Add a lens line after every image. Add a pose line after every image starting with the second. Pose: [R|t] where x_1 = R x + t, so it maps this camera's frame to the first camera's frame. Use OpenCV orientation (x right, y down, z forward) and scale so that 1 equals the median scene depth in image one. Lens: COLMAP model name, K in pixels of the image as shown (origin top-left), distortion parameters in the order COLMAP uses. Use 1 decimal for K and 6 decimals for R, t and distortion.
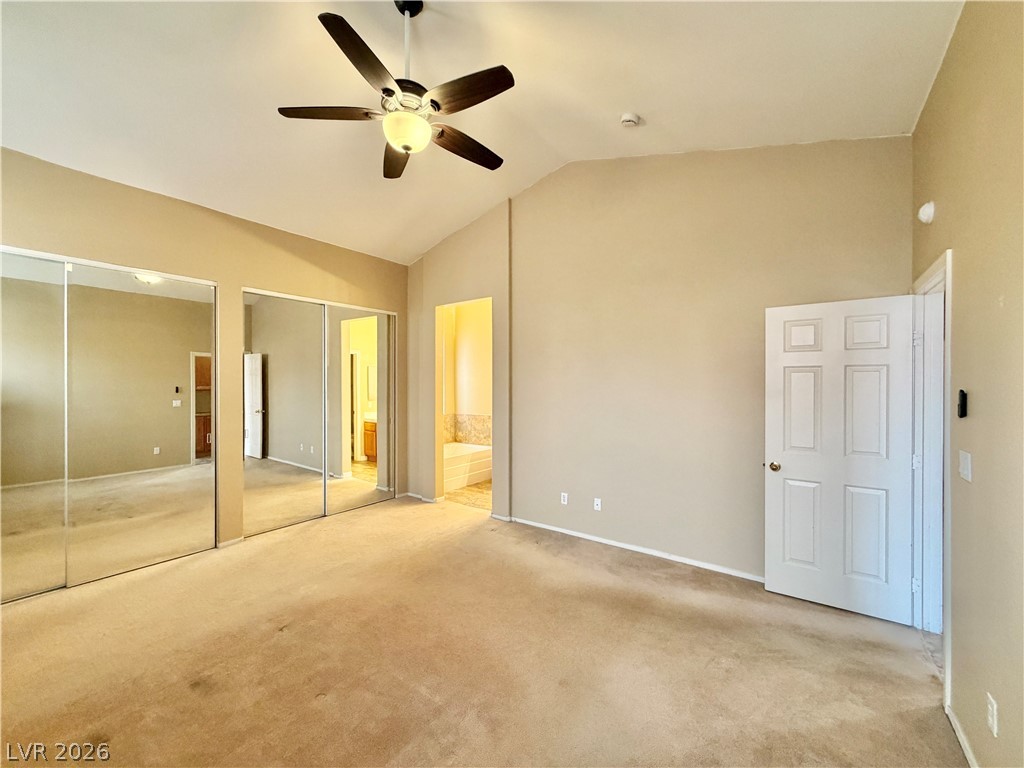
lens RADIAL K [[410.4, 0, 510.6], [0, 410.4, 384.7], [0, 0, 1]] dist [-0.001594, 0.000152]
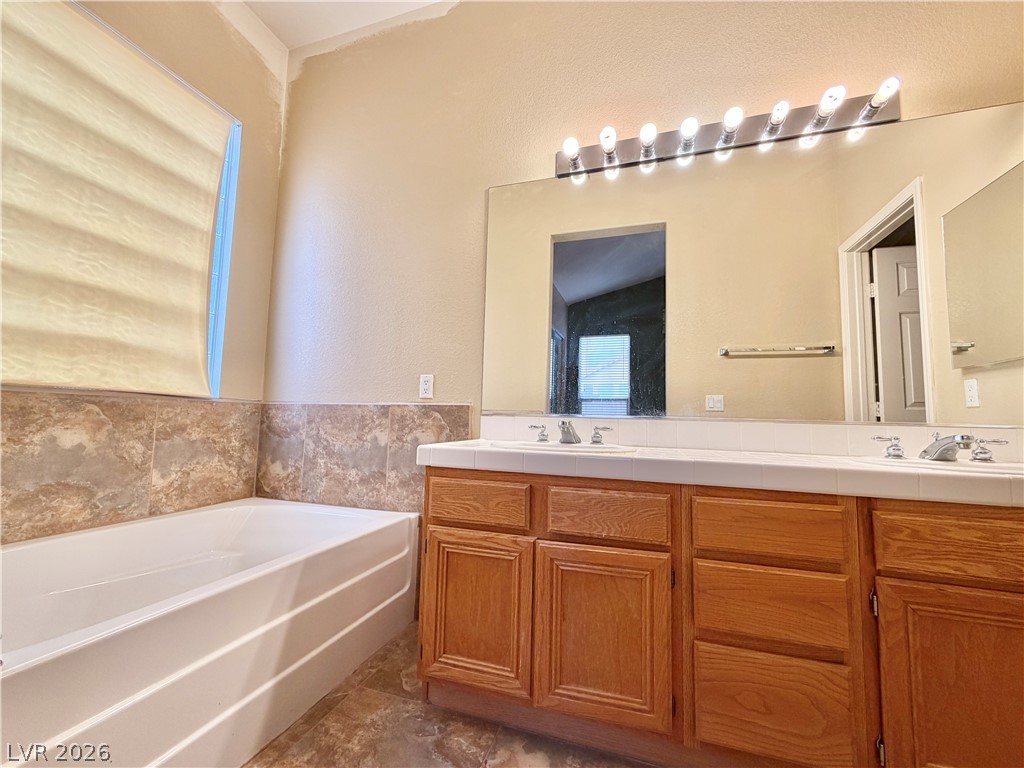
lens RADIAL K [[410.4, 0, 514.1], [0, 410.4, 383.9], [0, 0, 1]] dist [-0.001594, 0.000152]
pose [[0.948092, 0.048995, 0.314199, -0.054369], [-0.023379, 0.996125, -0.084784, 0.079468], [-0.317136, 0.073037, 0.945564, 0.656686]]
